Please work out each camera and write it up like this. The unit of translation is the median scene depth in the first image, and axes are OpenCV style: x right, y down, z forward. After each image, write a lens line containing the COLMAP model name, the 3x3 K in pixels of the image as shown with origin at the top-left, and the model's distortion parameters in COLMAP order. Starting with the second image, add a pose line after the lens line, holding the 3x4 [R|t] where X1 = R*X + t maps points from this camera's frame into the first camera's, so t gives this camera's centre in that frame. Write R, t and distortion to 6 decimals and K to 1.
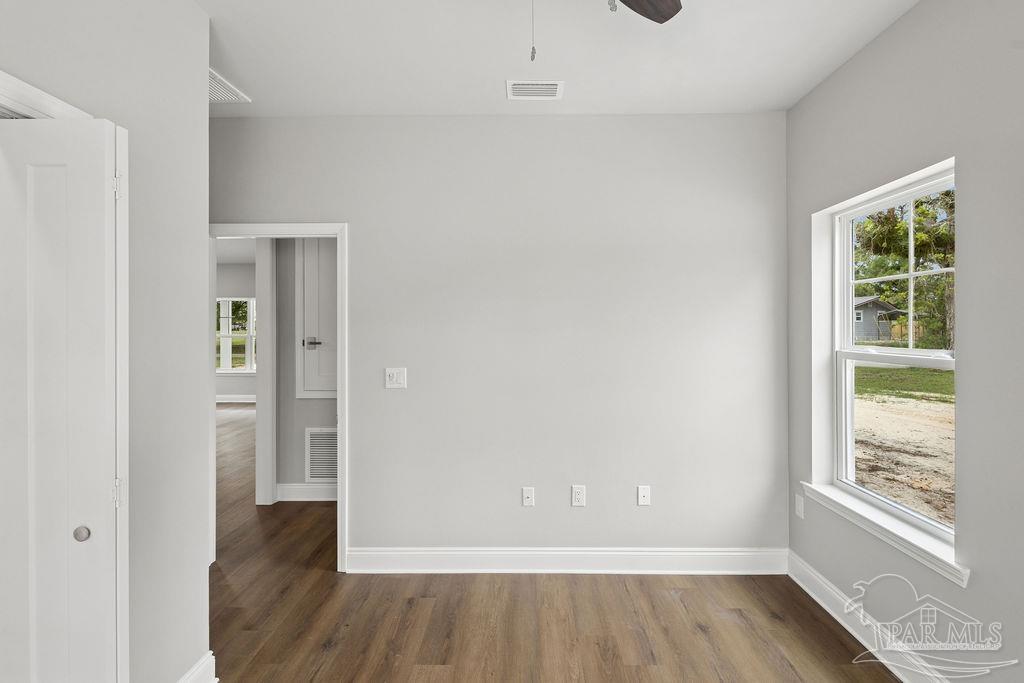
lens RADIAL K [[478.7, 0, 516.5], [0, 478.7, 336.4], [0, 0, 1]] dist [-0.002435, -0.000383]
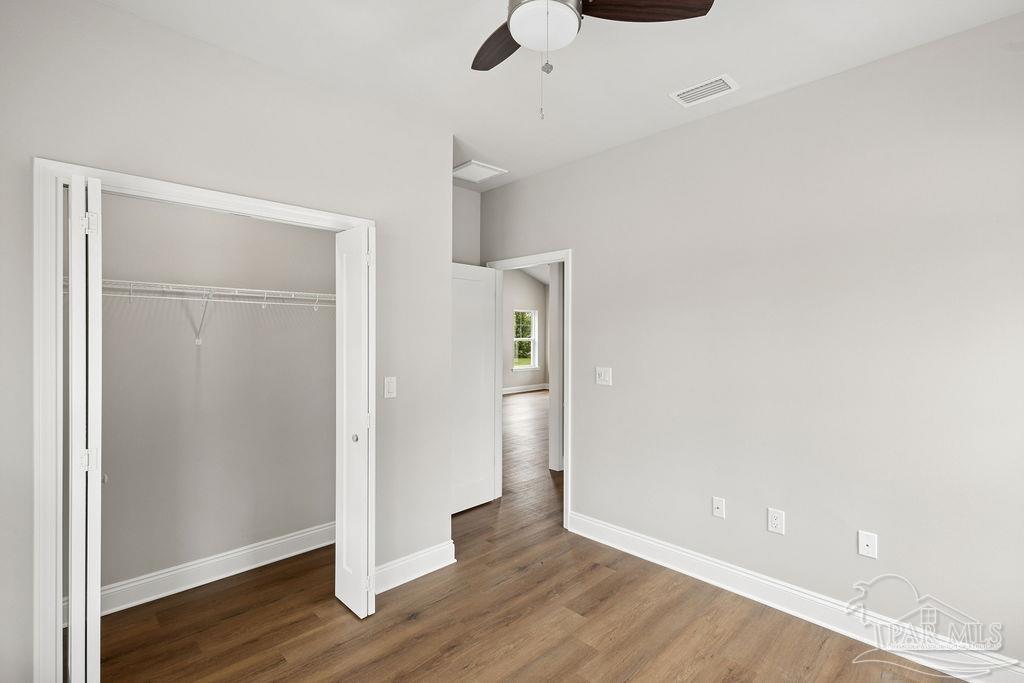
lens RADIAL K [[468.9, 0, 512.0], [0, 468.9, 341.5], [0, 0, 1]] dist [0.001749, -0.000056]
pose [[0.708210, 0.011432, -0.705910, 0.425965], [-0.007271, 0.999934, 0.008899, -0.006926], [0.705965, -0.001170, 0.708246, 0.035589]]
